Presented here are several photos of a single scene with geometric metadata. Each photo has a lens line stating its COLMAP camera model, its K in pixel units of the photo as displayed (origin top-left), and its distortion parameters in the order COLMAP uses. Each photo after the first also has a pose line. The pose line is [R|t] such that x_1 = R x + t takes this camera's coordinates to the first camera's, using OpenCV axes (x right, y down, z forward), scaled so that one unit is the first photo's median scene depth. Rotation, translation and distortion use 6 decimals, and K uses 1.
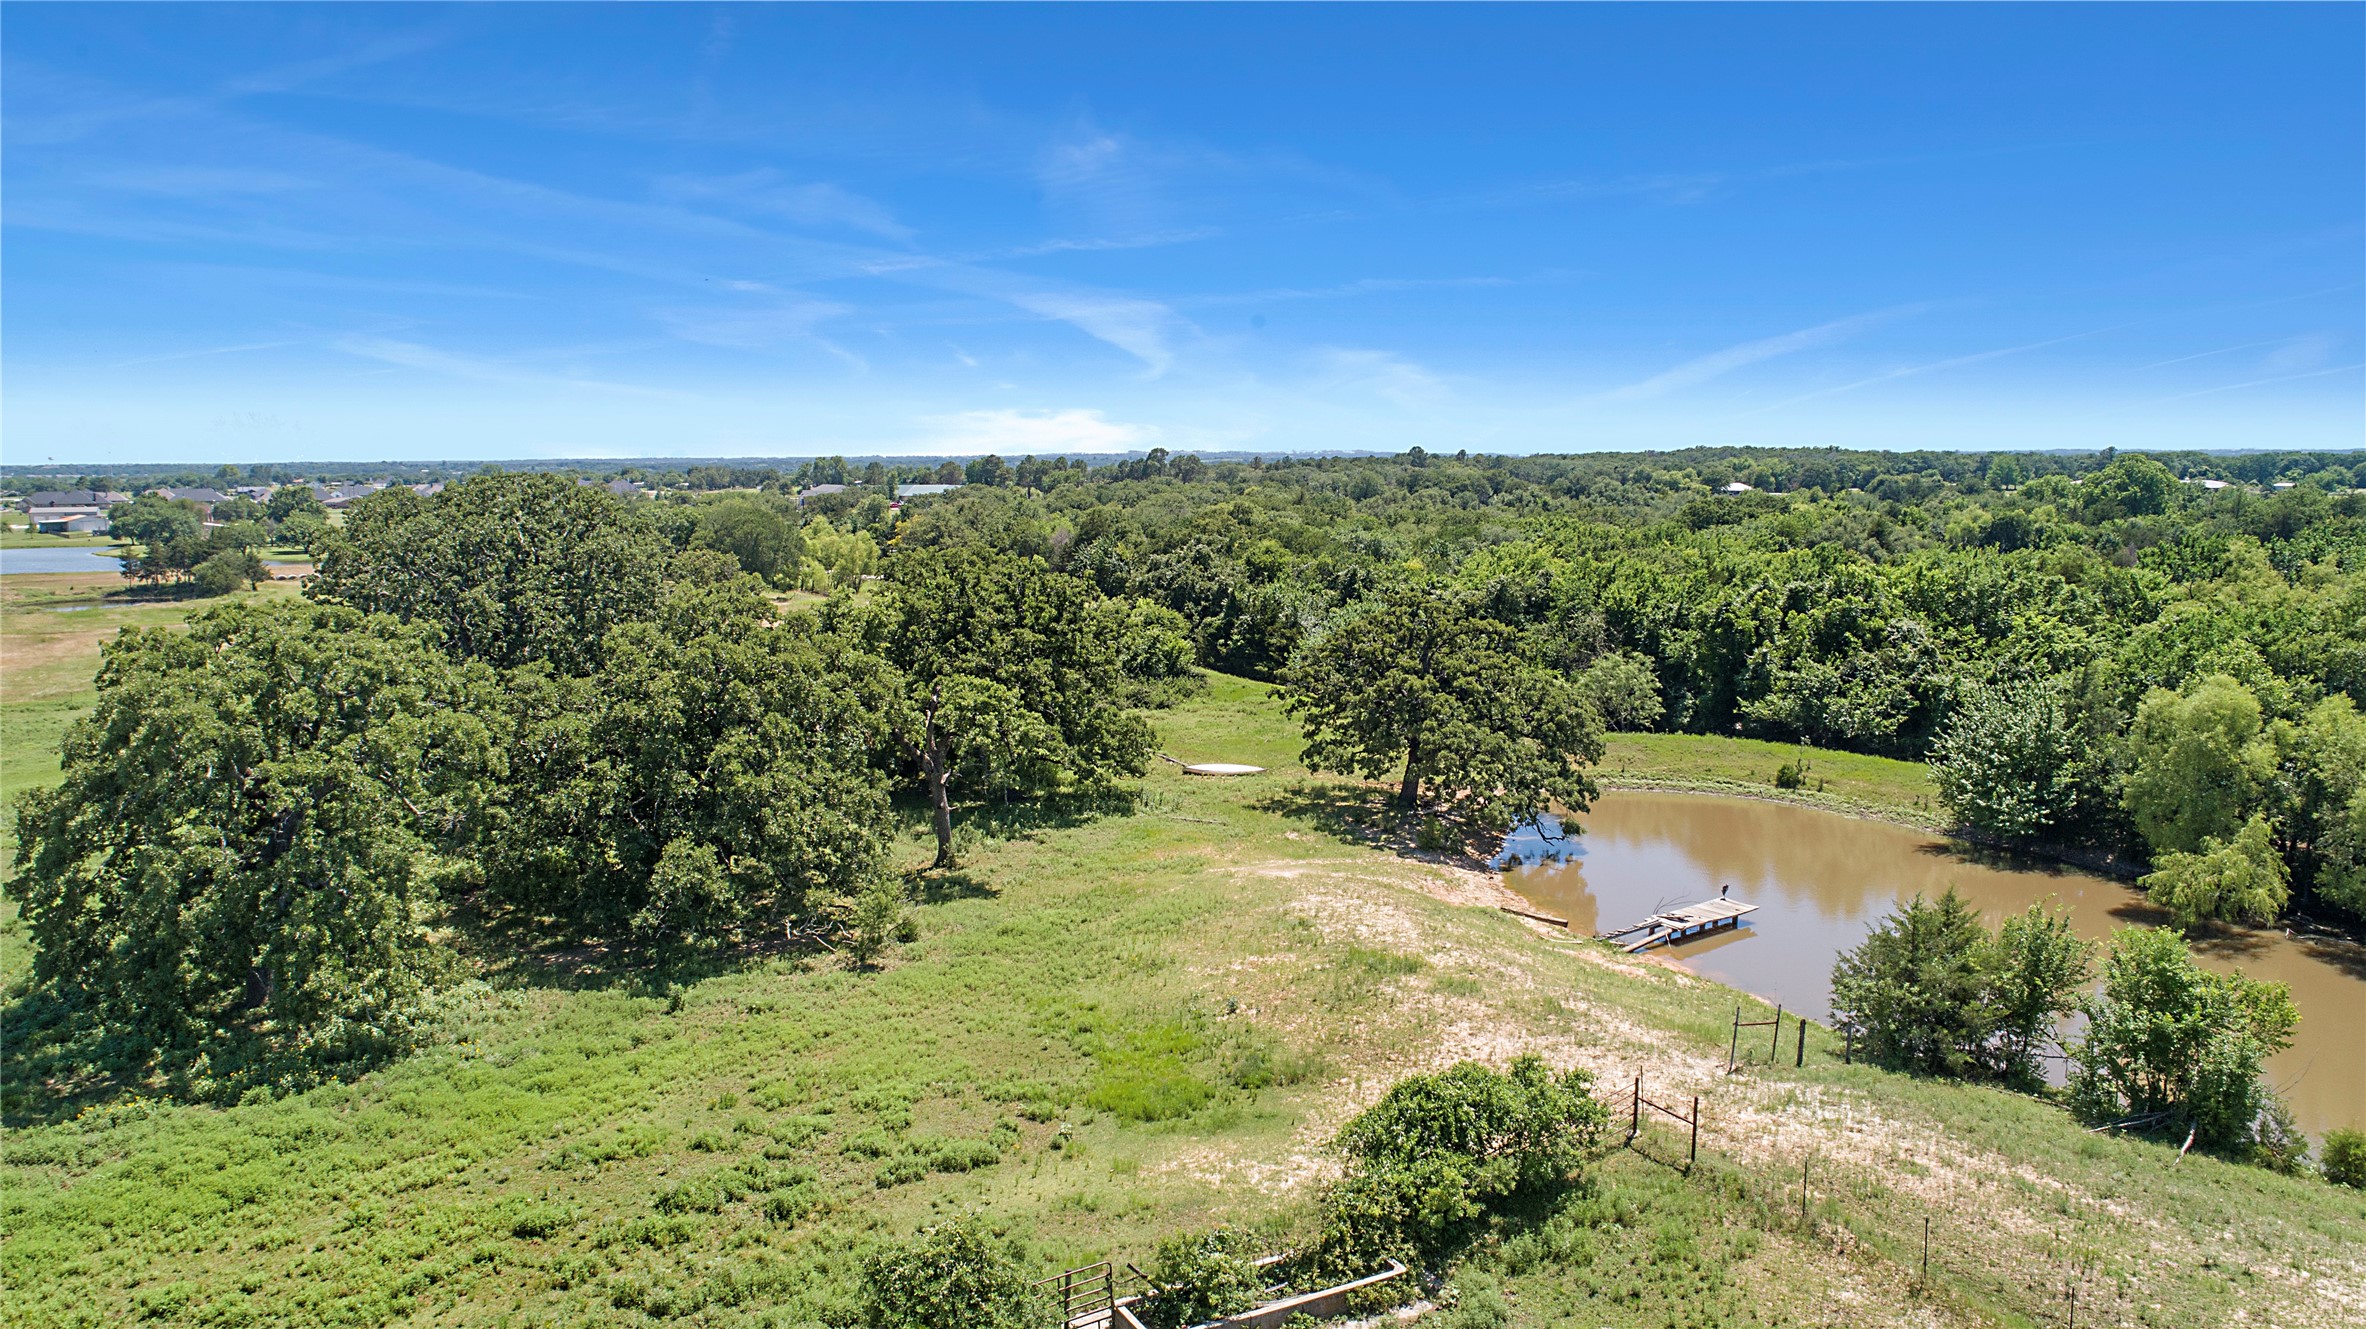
lens RADIAL K [[1587.1, 0, 1183.0], [0, 1587.1, 668.0], [0, 0, 1]] dist [-0.011743, -0.001856]
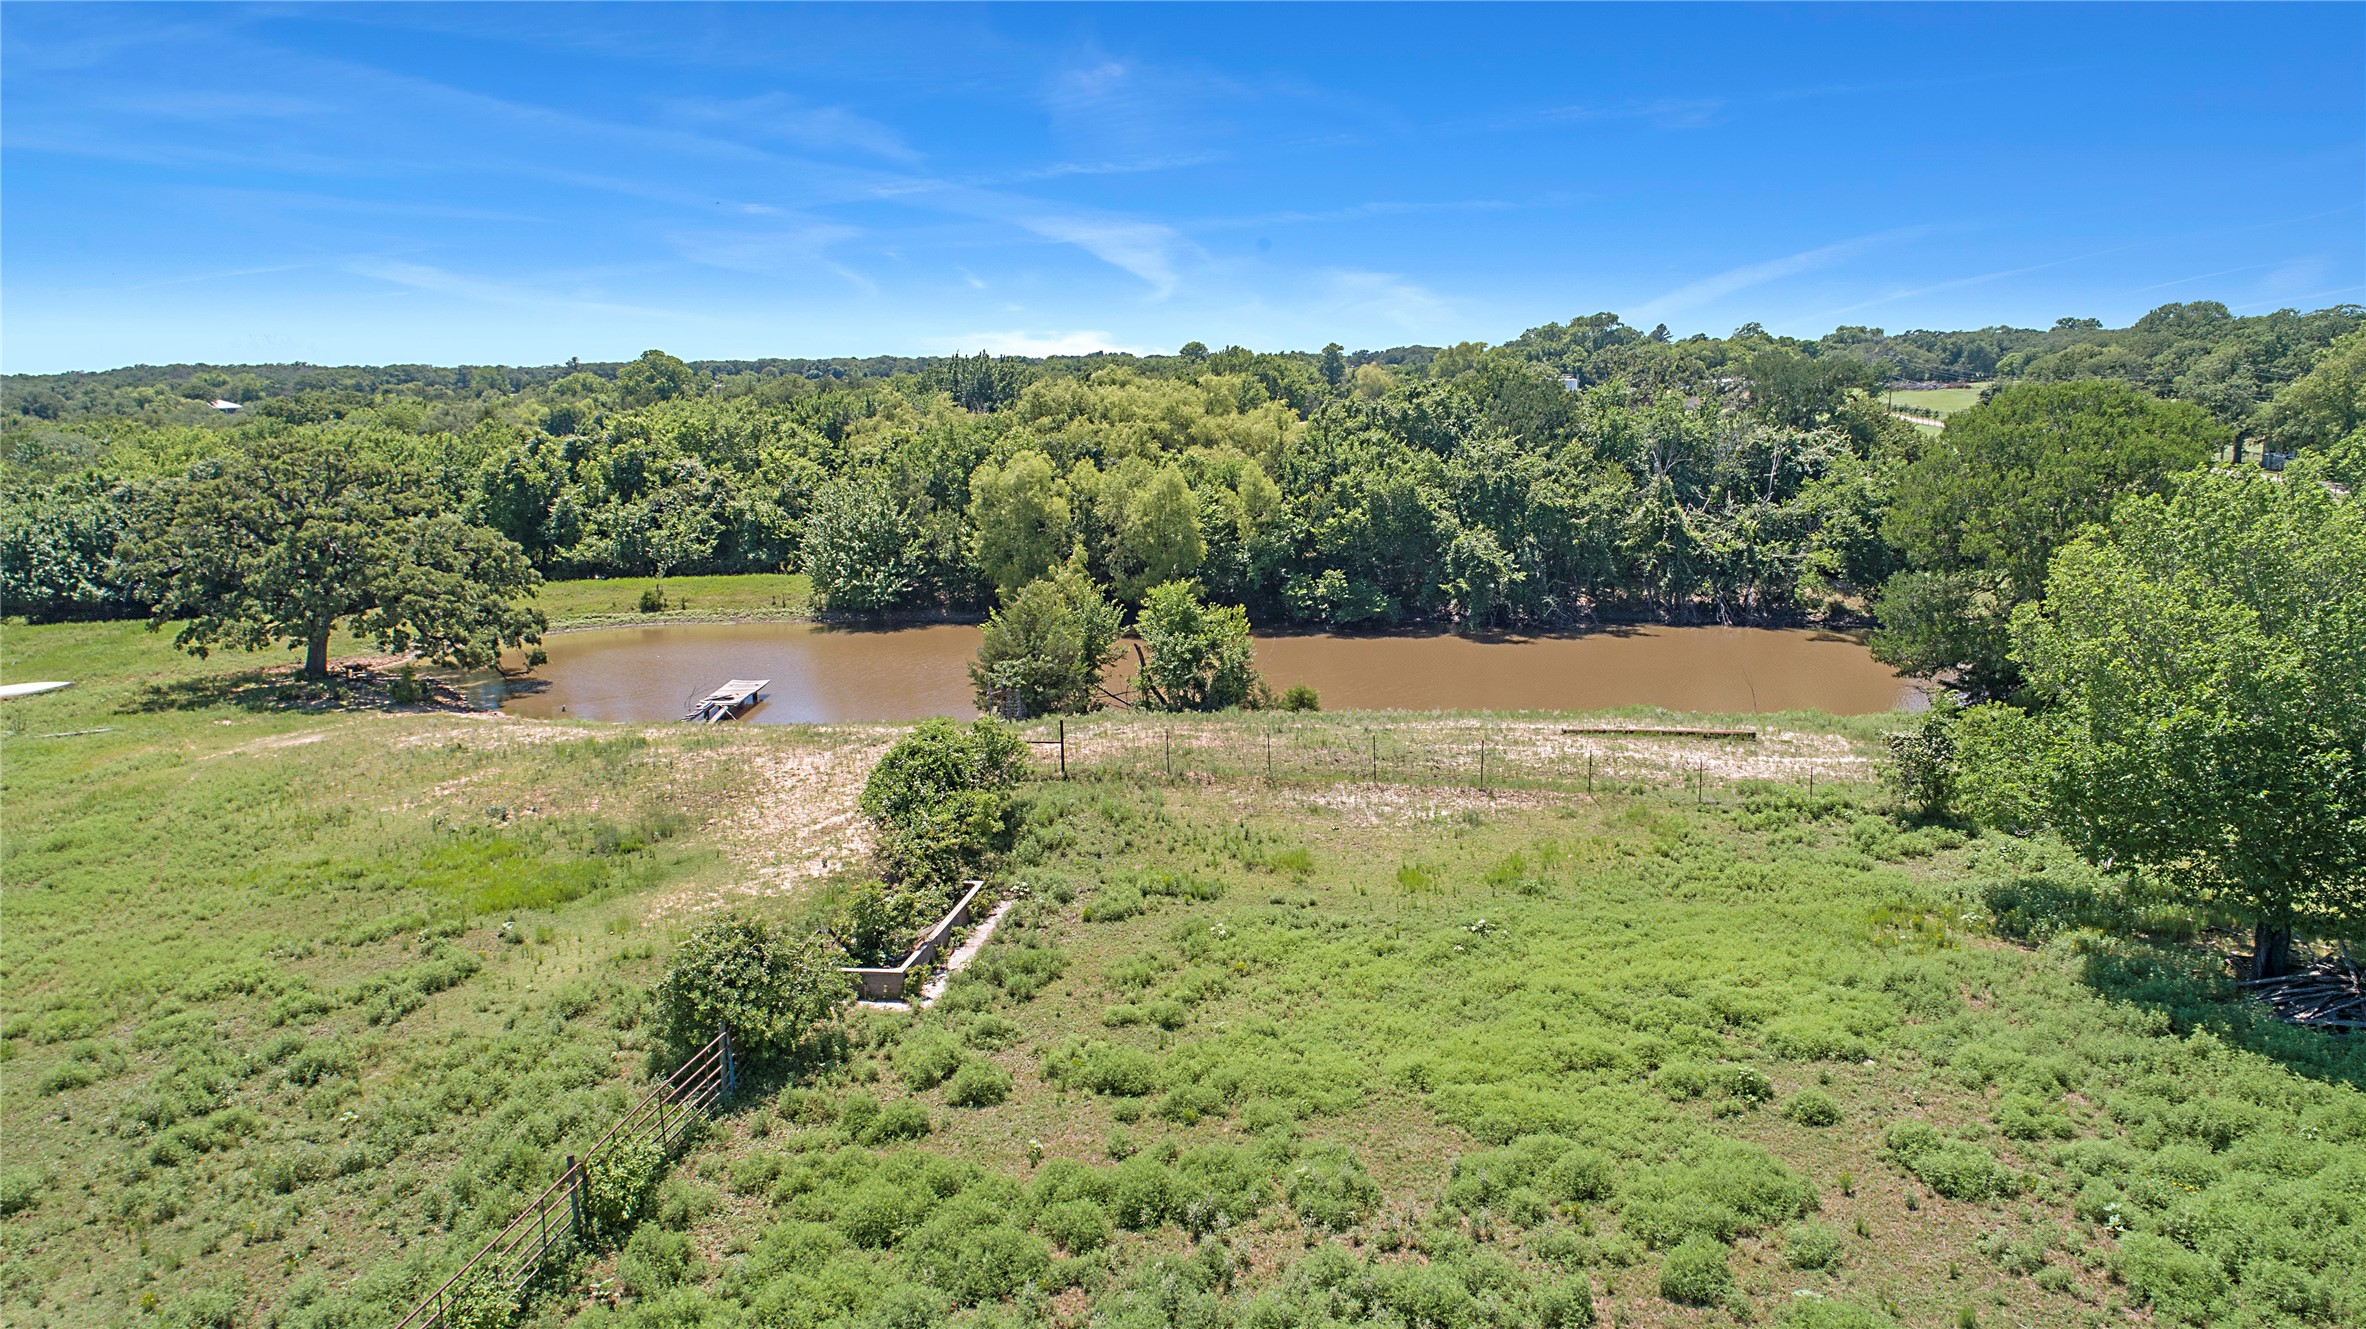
lens RADIAL K [[1587.1, 0, 1181.6], [0, 1587.1, 661.4], [0, 0, 1]] dist [-0.011743, -0.001856]
pose [[0.605813, -0.157935, 0.779774, -0.225930], [0.125520, 0.986798, 0.102348, 0.040717], [-0.785643, 0.035874, 0.617639, 0.053898]]
